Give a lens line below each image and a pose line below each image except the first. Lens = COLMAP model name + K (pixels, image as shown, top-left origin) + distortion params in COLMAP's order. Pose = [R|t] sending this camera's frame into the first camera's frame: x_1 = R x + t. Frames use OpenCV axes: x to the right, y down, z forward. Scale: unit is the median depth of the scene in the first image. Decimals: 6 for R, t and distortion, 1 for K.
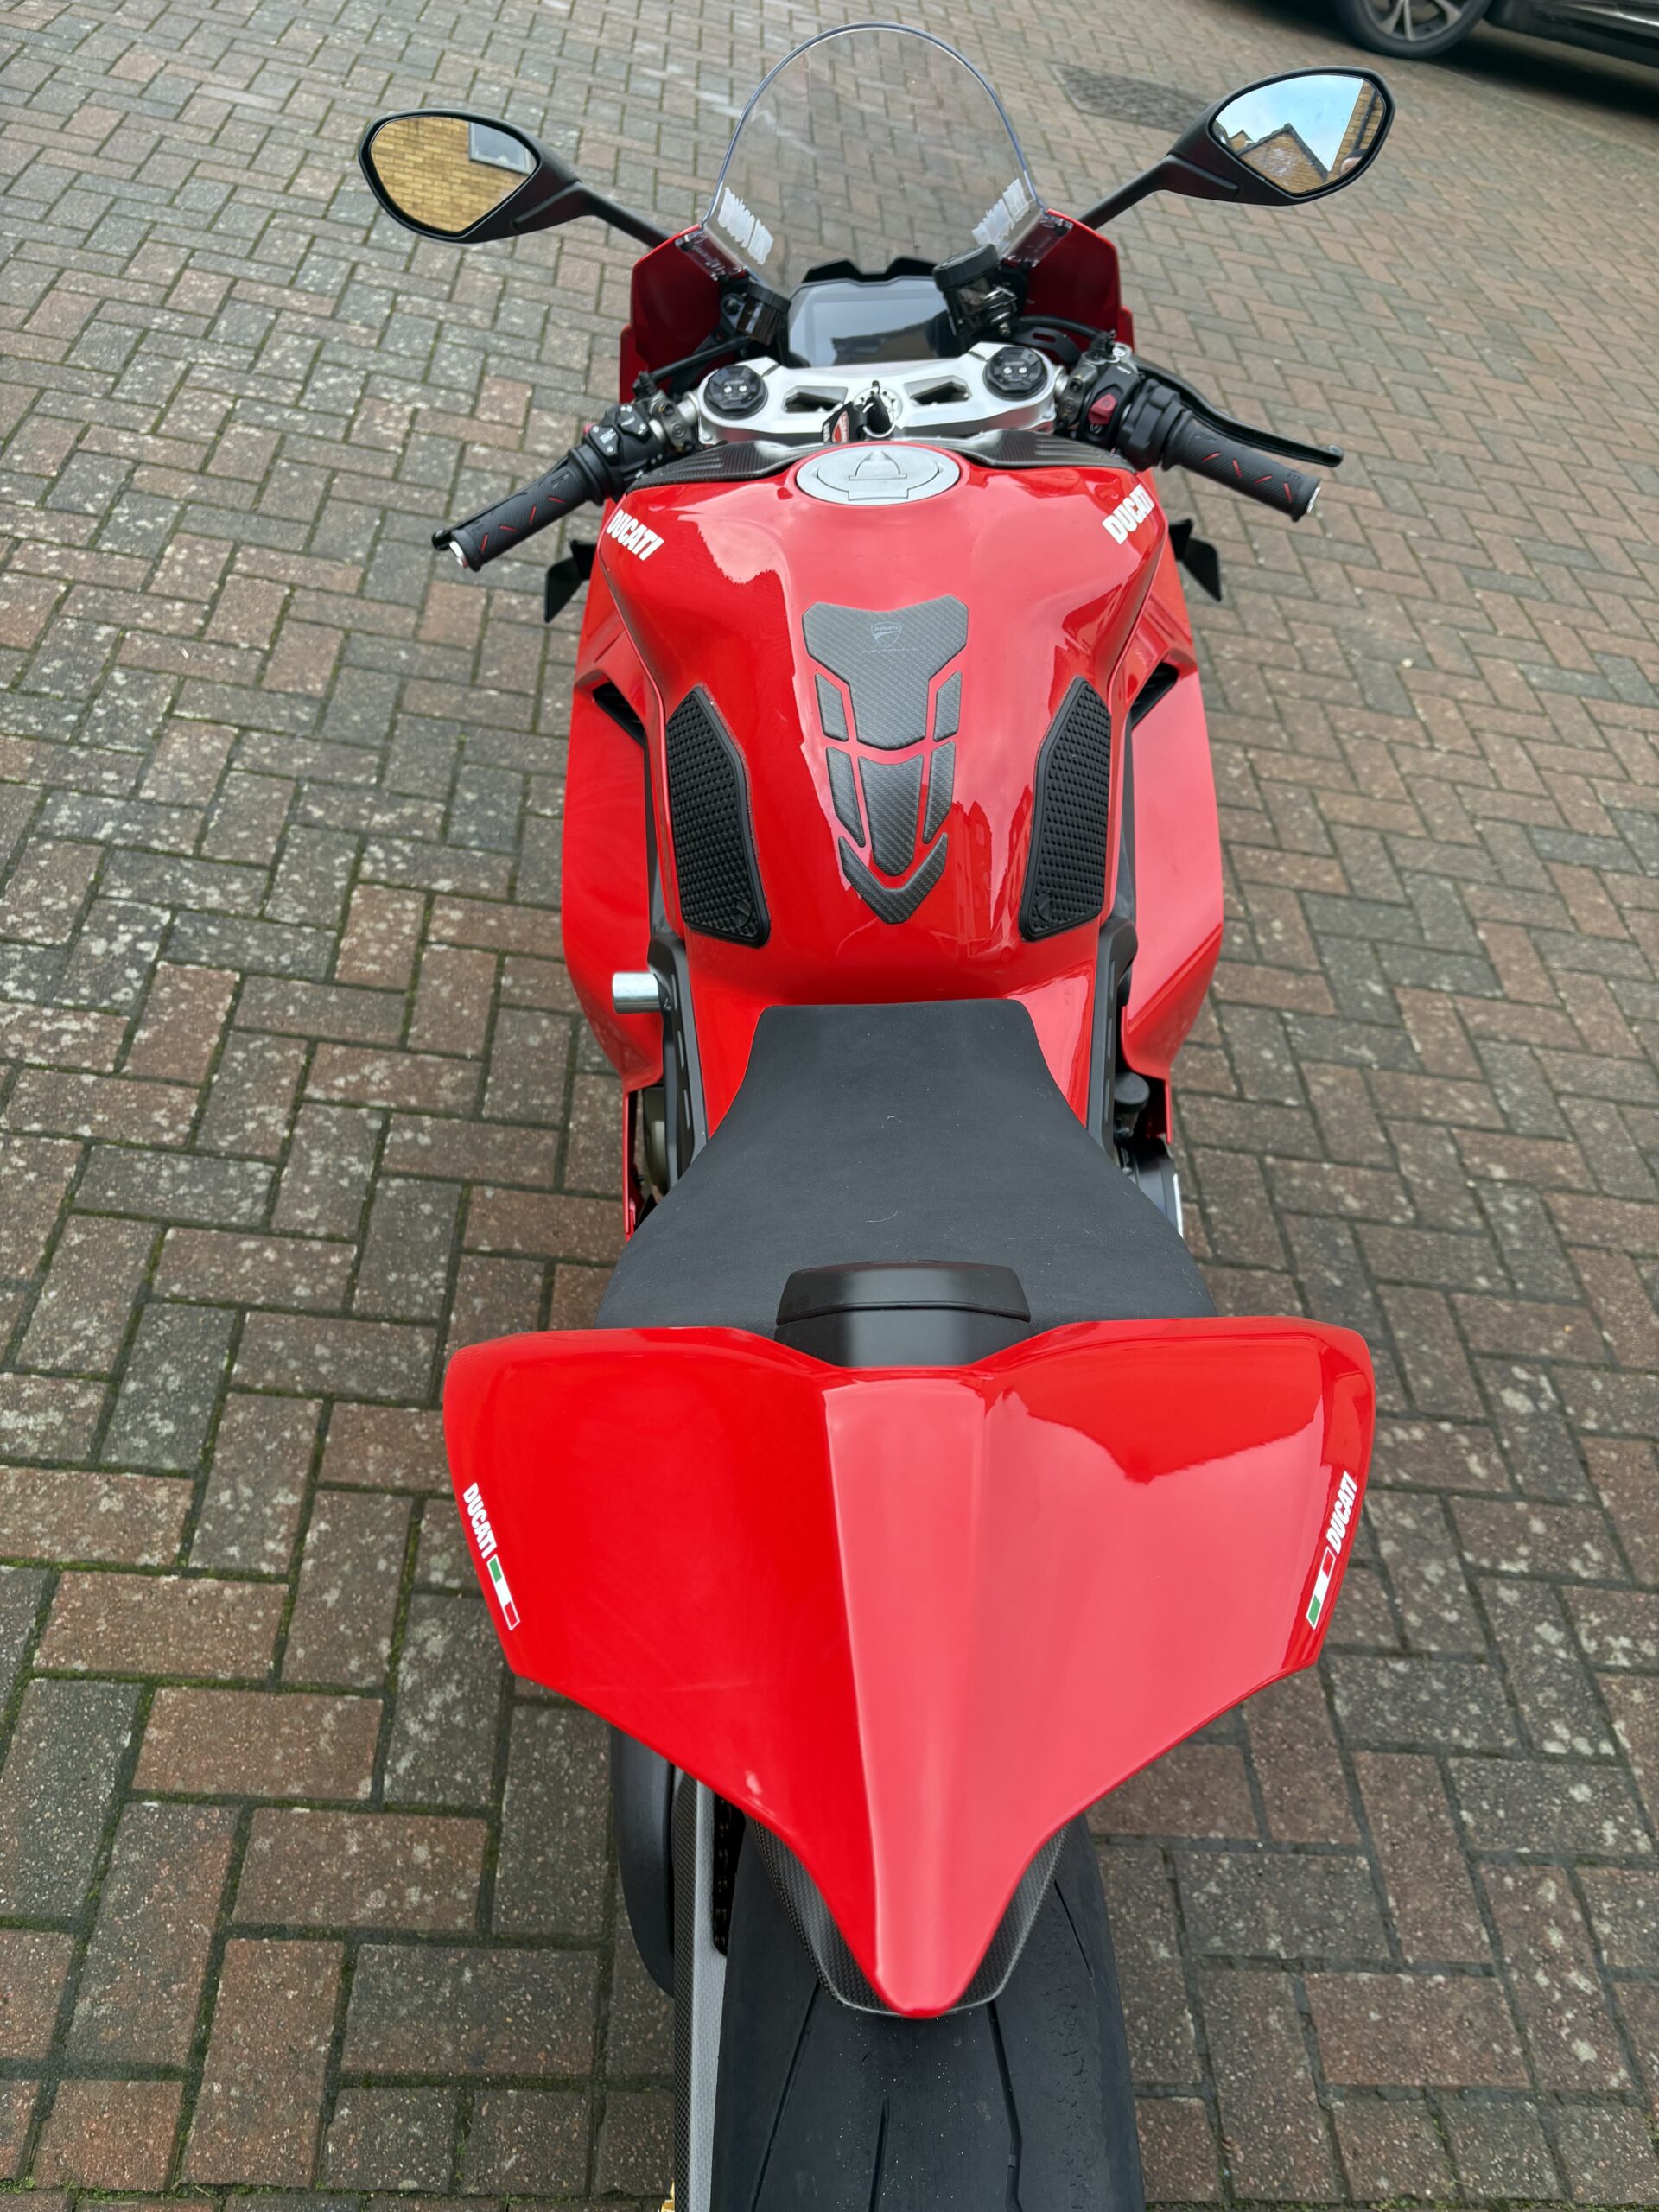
lens RADIAL K [[1678.2, 0, 829.3], [0, 1678.2, 1121.8], [0, 0, 1]] dist [0.011980, 0.002500]
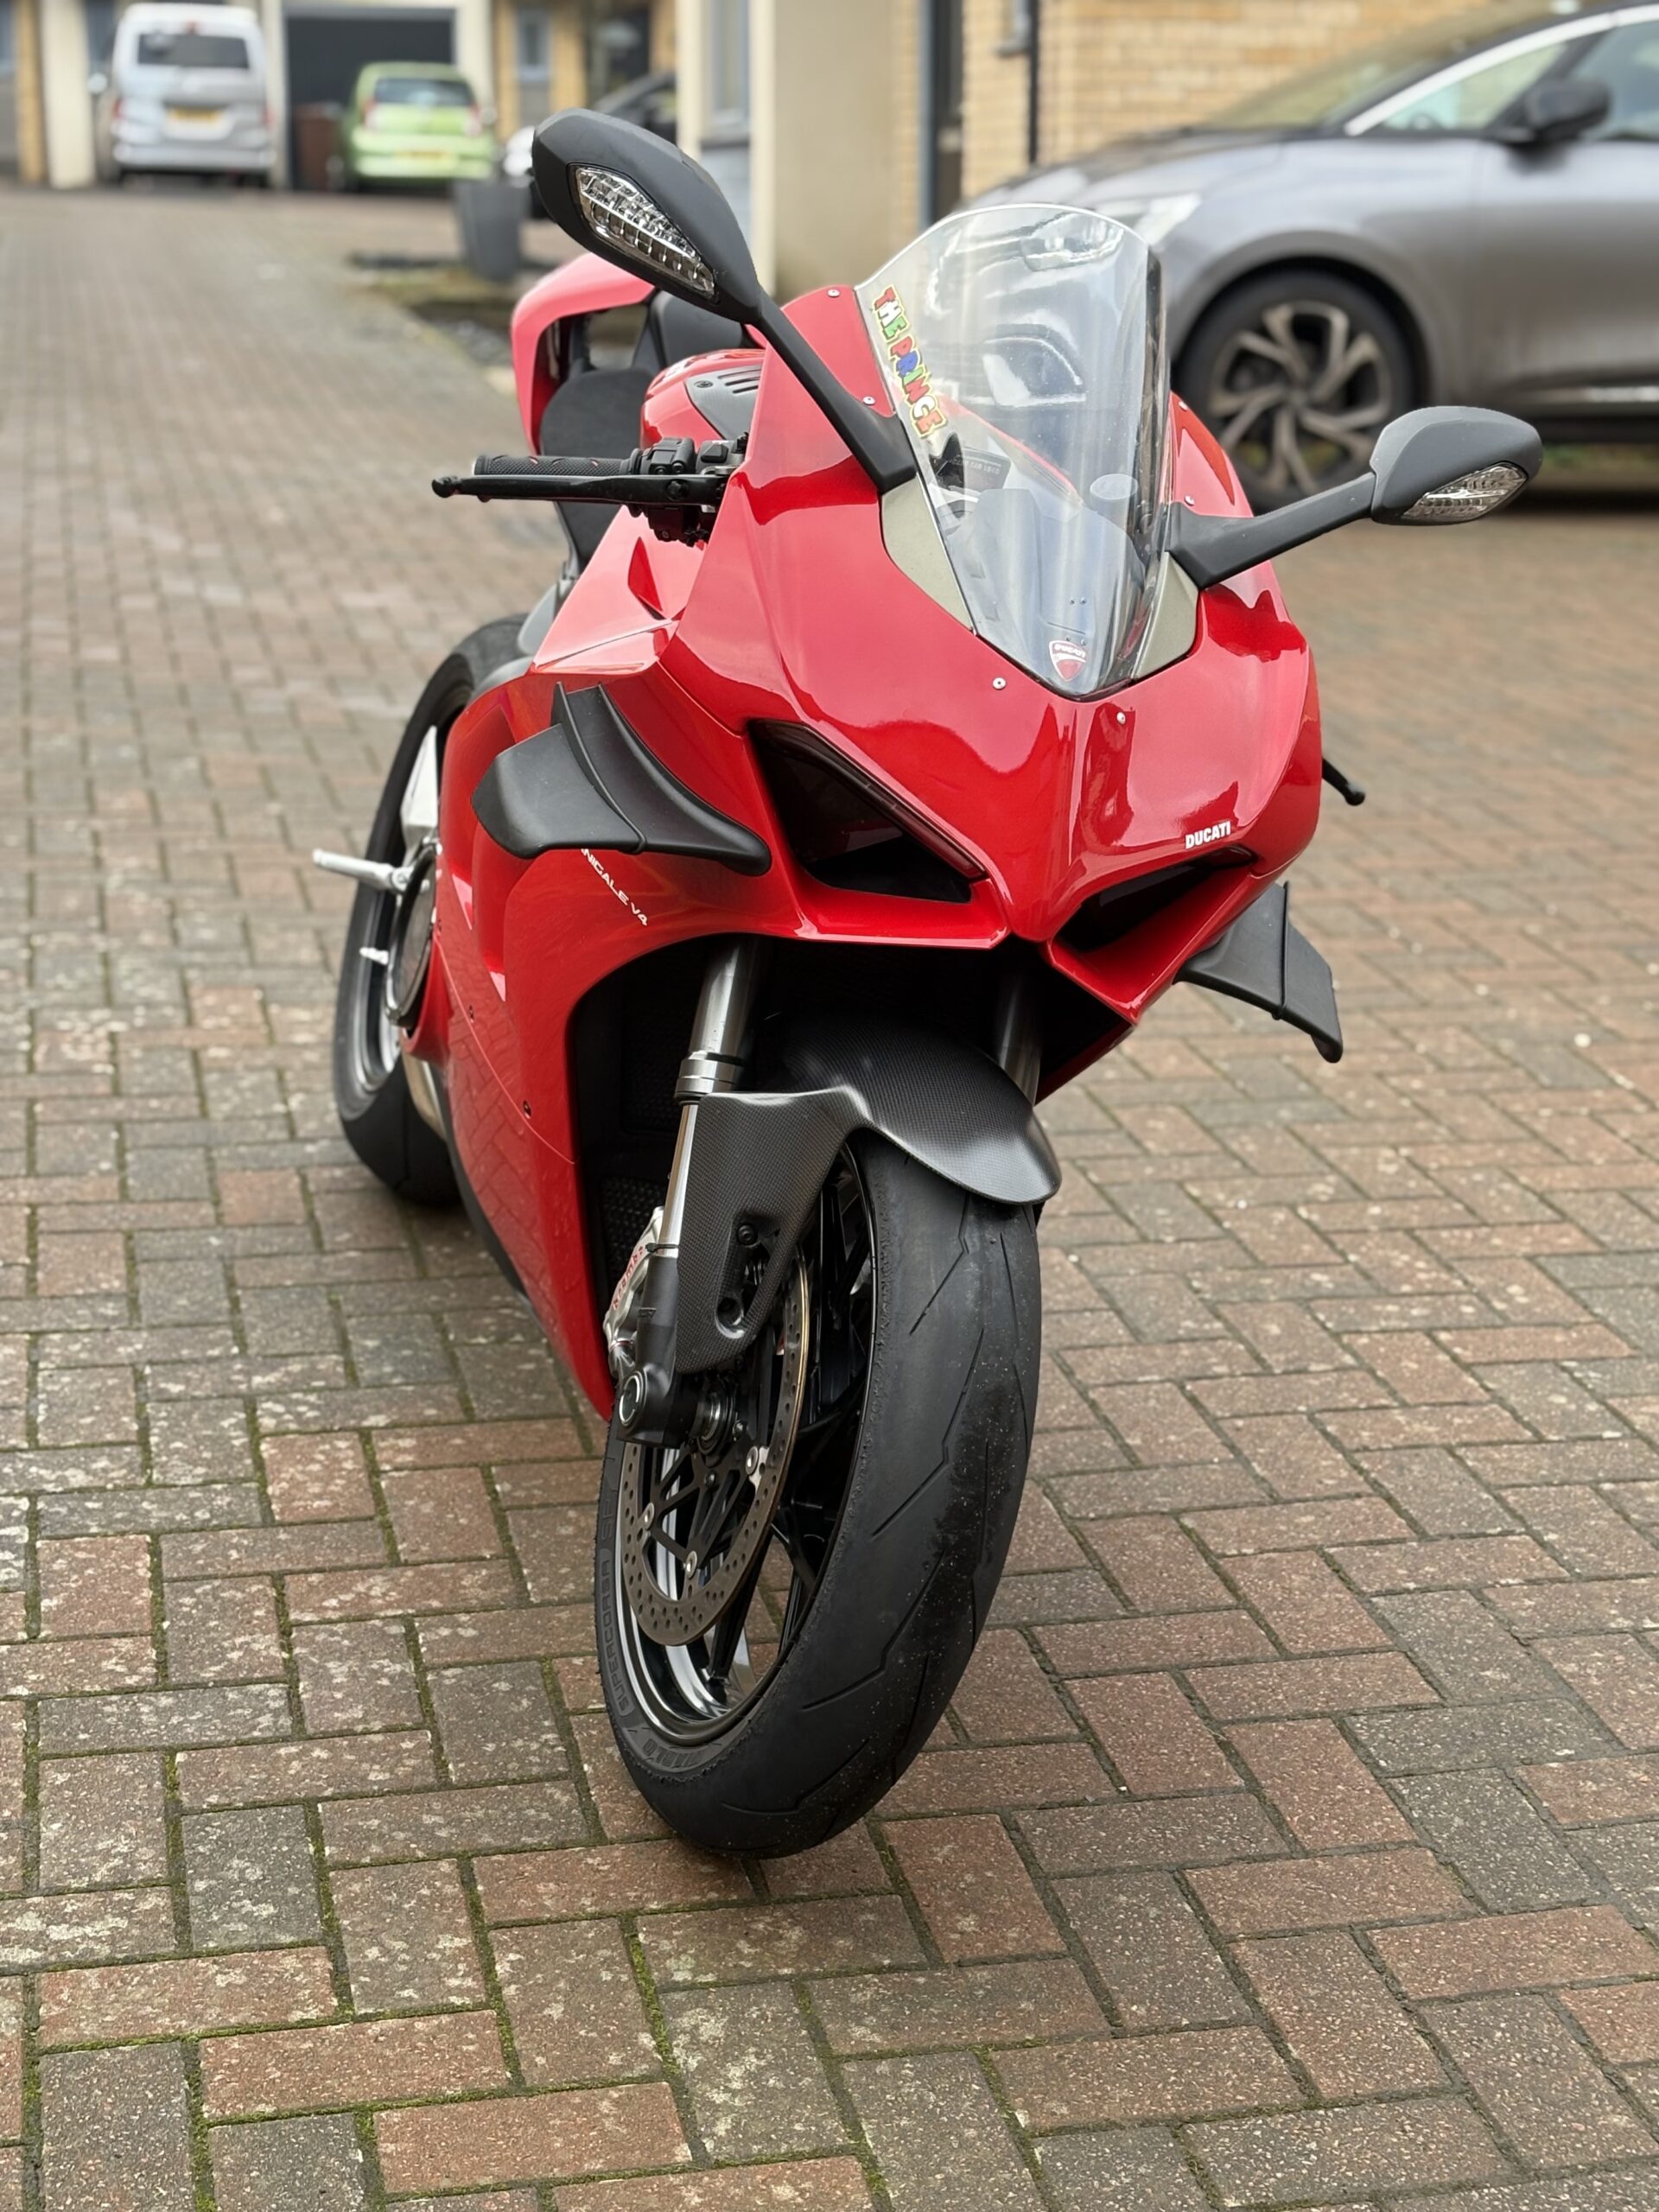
lens RADIAL K [[3388.1, 0, 832.2], [0, 3388.1, 1135.0], [0, 0, 1]] dist [0.266671, -1.072477]
pose [[0.967430, -0.226159, 0.113719, -0.208435], [0.253139, 0.863077, -0.437057, 0.504893], [0.000695, 0.451608, 0.892216, -0.401006]]
